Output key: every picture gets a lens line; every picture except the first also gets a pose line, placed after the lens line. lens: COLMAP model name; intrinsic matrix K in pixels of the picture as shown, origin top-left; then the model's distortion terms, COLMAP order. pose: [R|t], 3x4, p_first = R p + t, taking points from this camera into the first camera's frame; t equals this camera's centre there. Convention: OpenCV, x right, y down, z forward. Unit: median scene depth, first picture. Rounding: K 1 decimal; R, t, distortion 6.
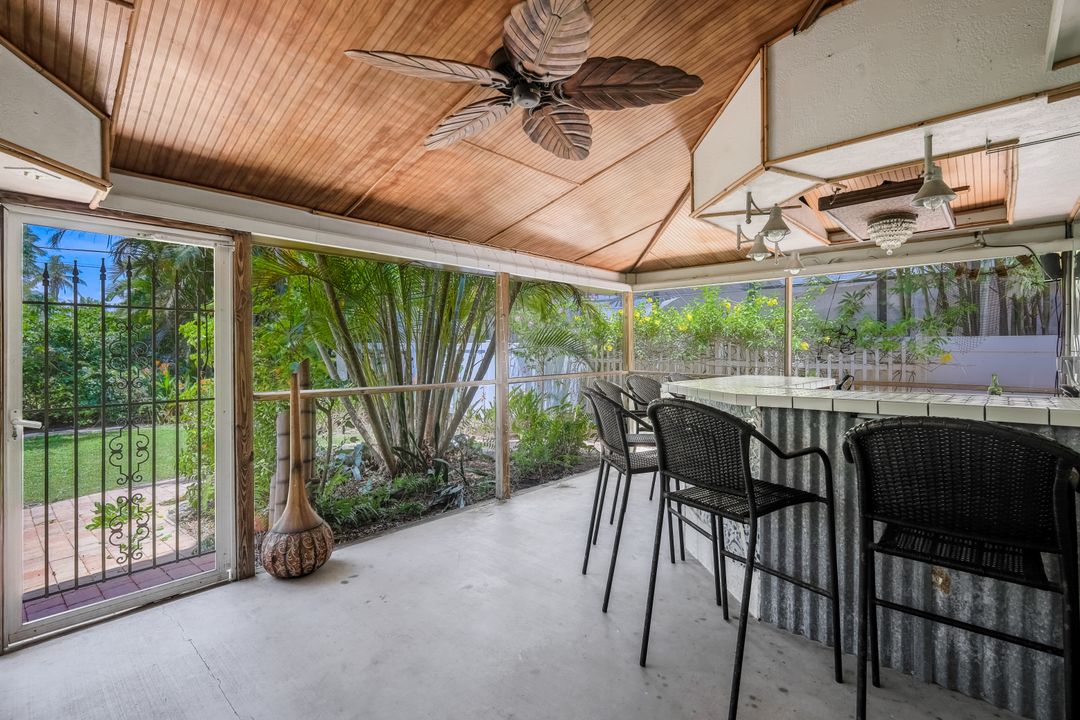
lens RADIAL K [[493.6, 0, 541.3], [0, 493.6, 349.1], [0, 0, 1]] dist [0.001850, 0.000148]
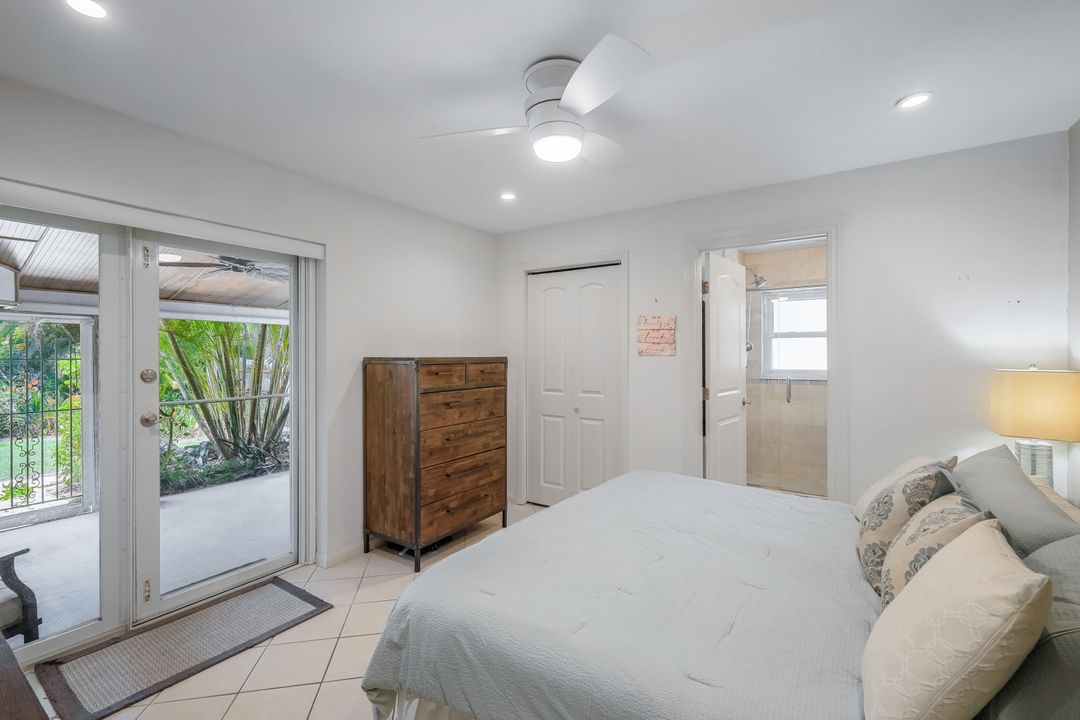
lens RADIAL K [[479.3, 0, 540.0], [0, 479.3, 360.0], [0, 0, 1]] dist [0.001681, 0.000172]
pose [[0.985896, -0.004071, 0.167311, 0.526218], [0.003593, 0.999989, 0.003156, -0.057122], [-0.167322, -0.002510, 0.985899, -0.759685]]
